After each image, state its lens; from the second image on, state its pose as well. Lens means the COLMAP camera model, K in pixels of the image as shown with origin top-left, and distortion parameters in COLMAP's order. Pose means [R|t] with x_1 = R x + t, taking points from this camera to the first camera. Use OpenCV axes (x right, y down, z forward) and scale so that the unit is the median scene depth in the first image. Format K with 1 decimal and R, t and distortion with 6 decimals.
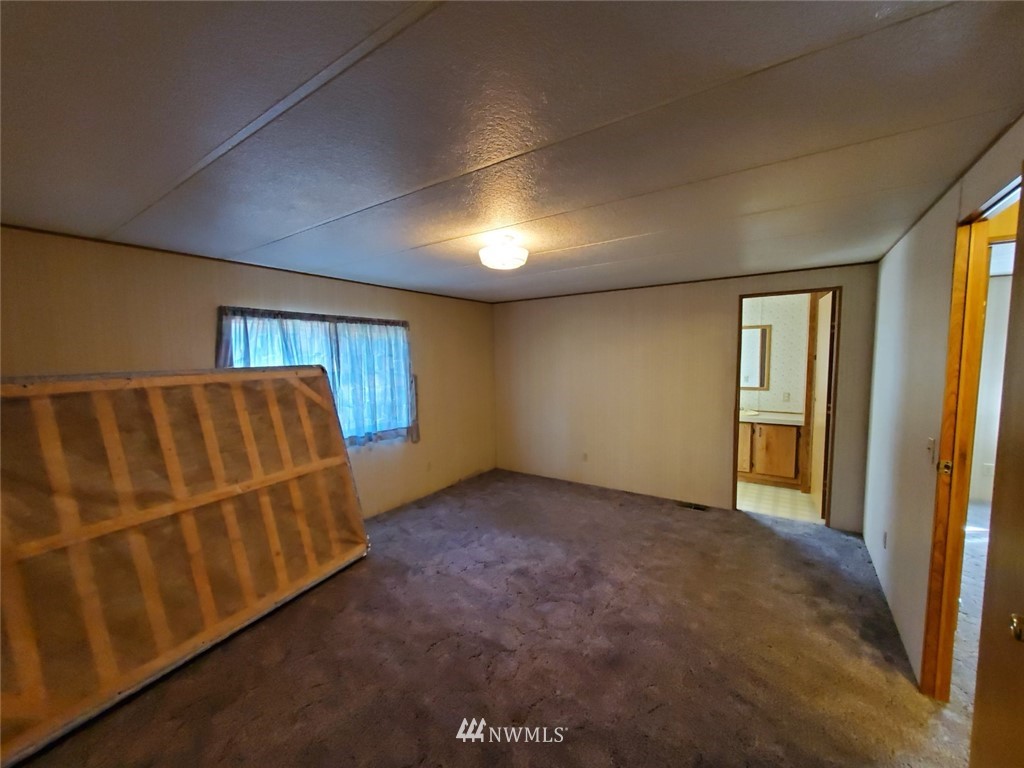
lens RADIAL K [[396.0, 0, 512.0], [0, 396.0, 384.0], [0, 0, 1]] dist [0.033559, -0.000010]
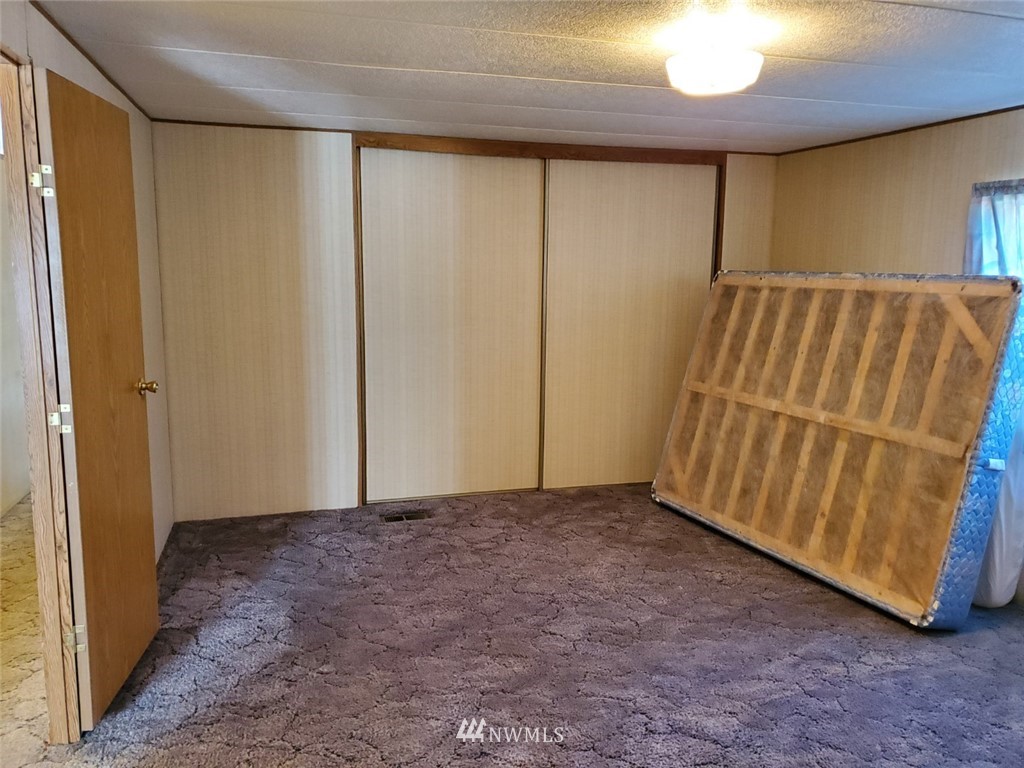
lens RADIAL K [[826.5, 0, 512.0], [0, 826.5, 384.0], [0, 0, 1]] dist [0.064664, -0.007058]
pose [[-0.620218, 0.128412, -0.773848, 0.968670], [-0.064790, 0.974753, 0.213677, -0.124848], [0.781749, 0.182664, -0.596240, 1.395310]]
